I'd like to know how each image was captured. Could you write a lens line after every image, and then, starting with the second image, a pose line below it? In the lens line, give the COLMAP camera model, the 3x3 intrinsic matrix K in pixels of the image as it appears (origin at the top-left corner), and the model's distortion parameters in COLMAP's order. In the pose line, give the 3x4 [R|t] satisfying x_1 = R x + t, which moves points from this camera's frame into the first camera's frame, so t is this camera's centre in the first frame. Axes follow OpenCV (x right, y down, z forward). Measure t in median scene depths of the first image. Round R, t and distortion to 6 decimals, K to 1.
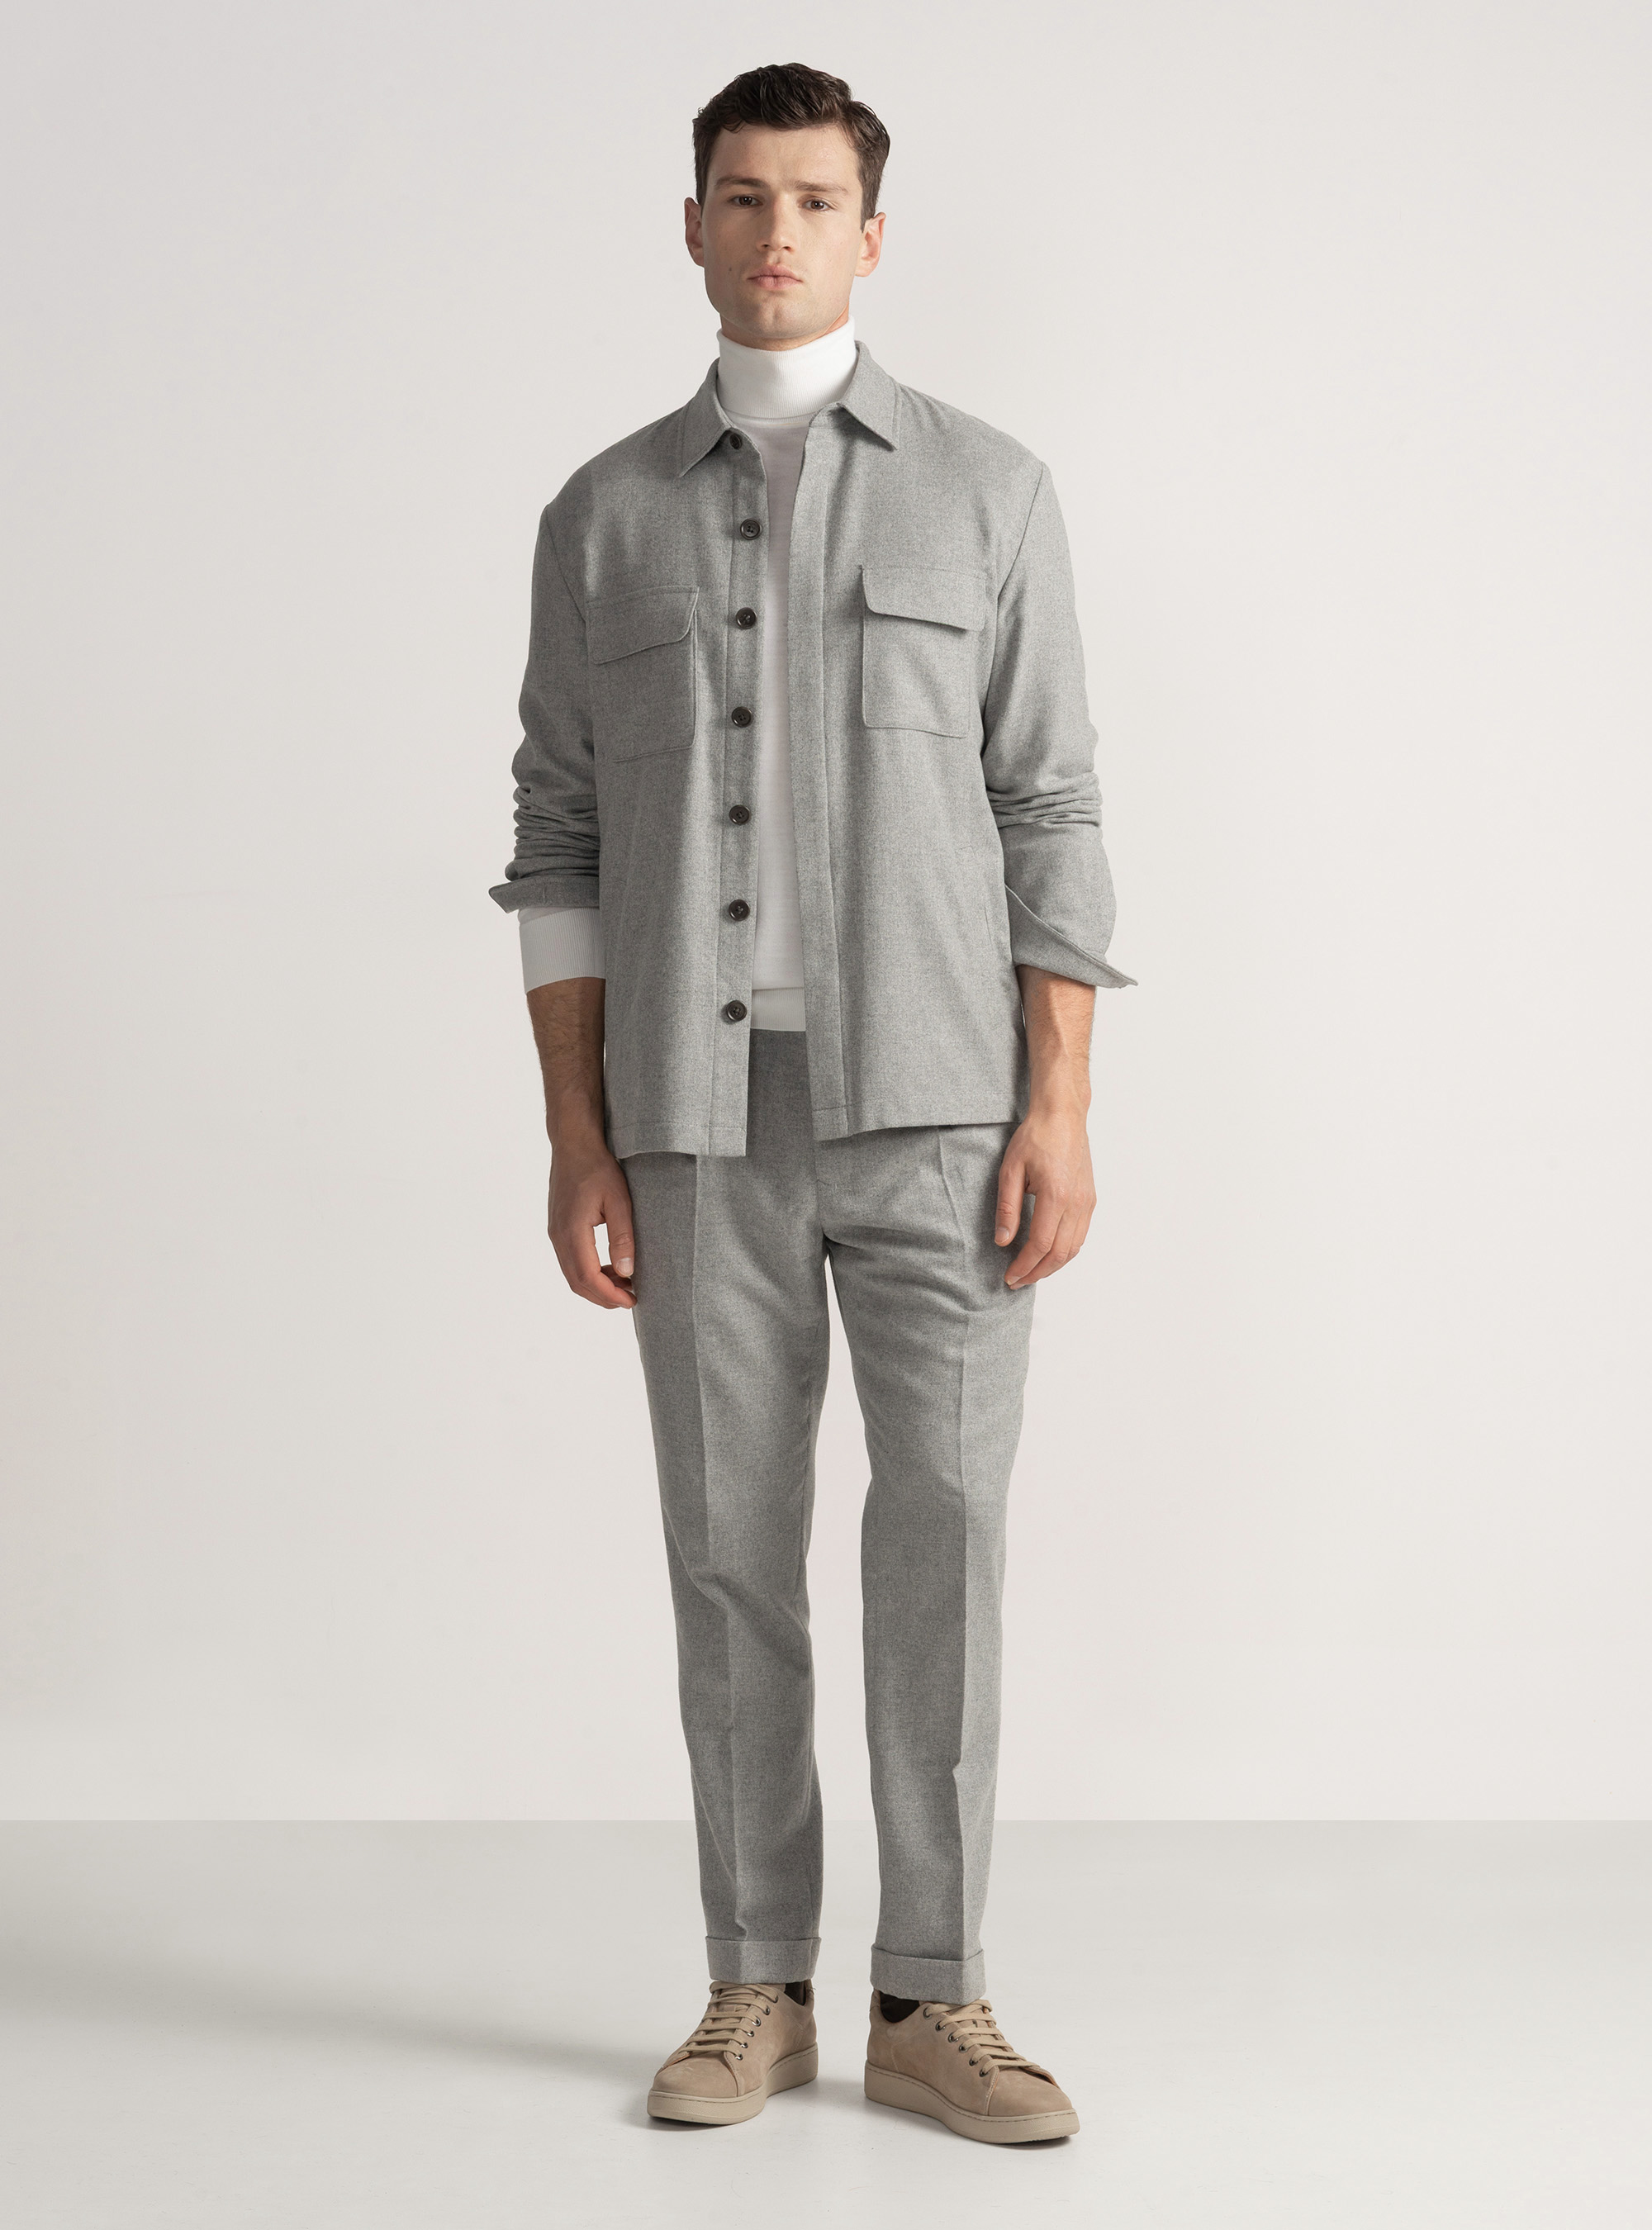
lens RADIAL K [[4781.2, 0, 826.0], [0, 4781.2, 1115.0], [0, 0, 1]] dist [0.000858, 0.063993]
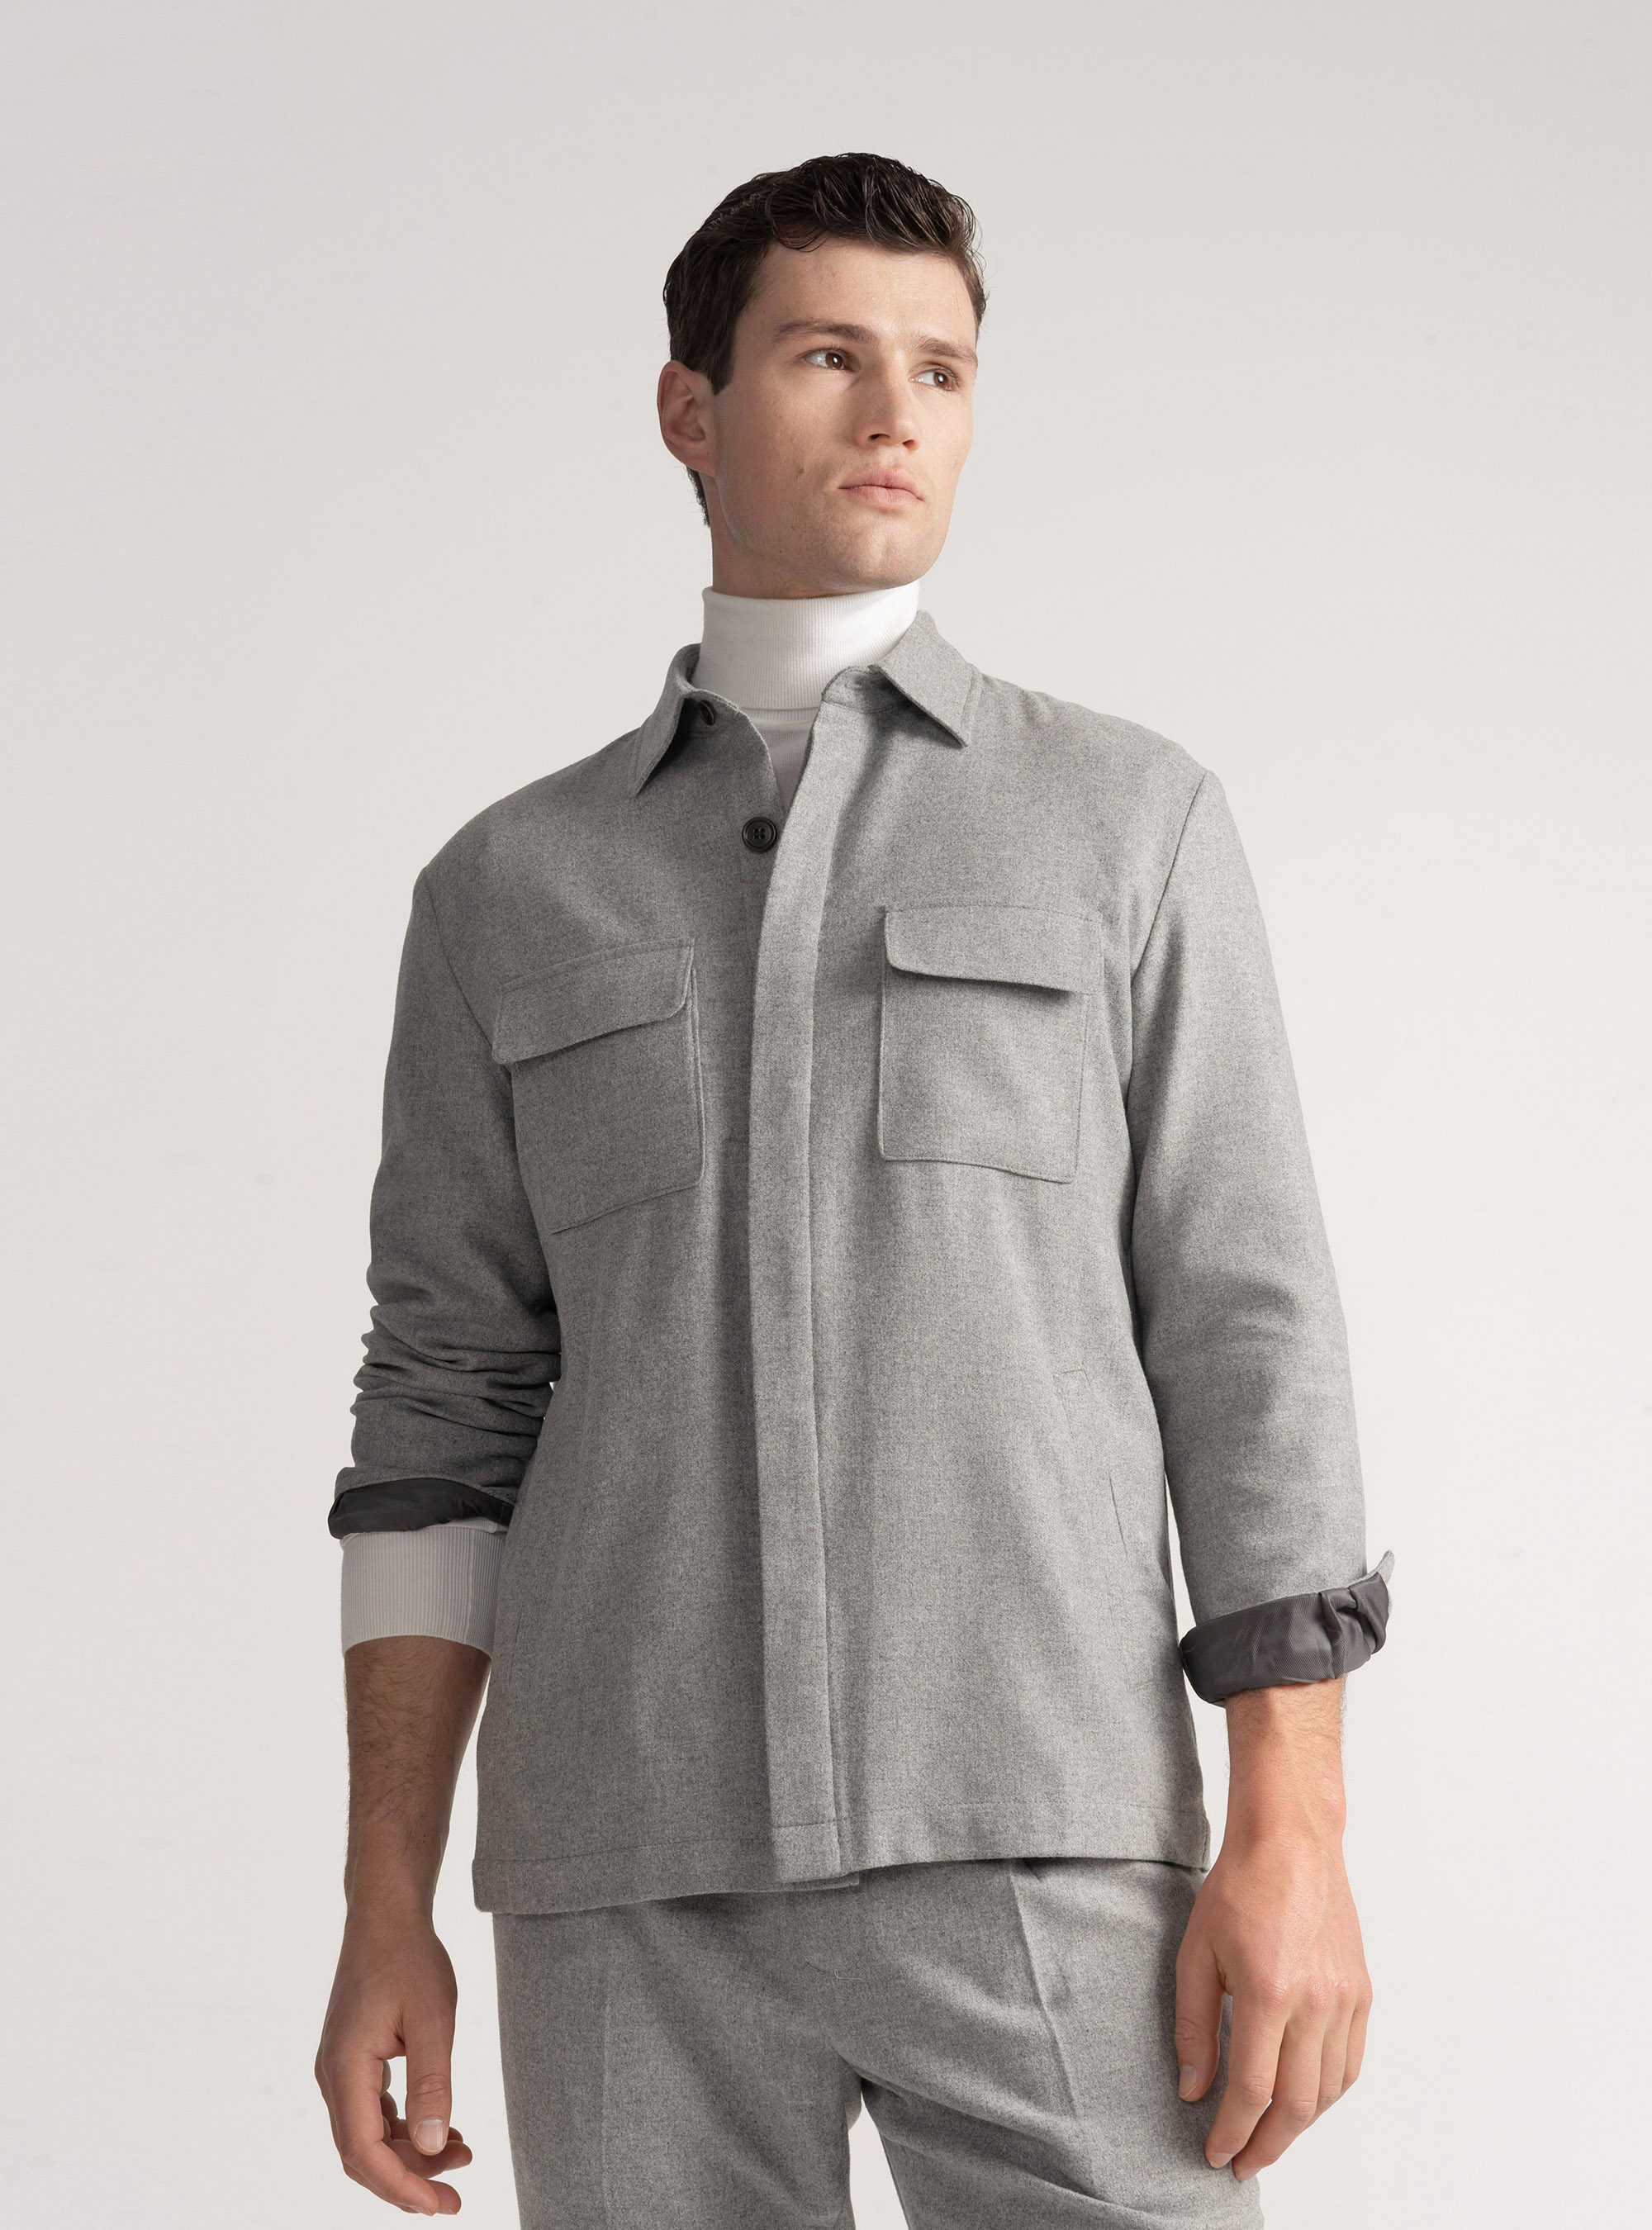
lens RADIAL K [[5607.8, 0, 826.0], [0, 5607.8, 1115.0], [0, 0, 1]] dist [0.286457, -0.154410]
pose [[0.998493, -0.014780, -0.052843, 0.036972], [0.007134, 0.989833, -0.142053, 0.009597], [0.054406, 0.141462, 0.988448, 0.327342]]
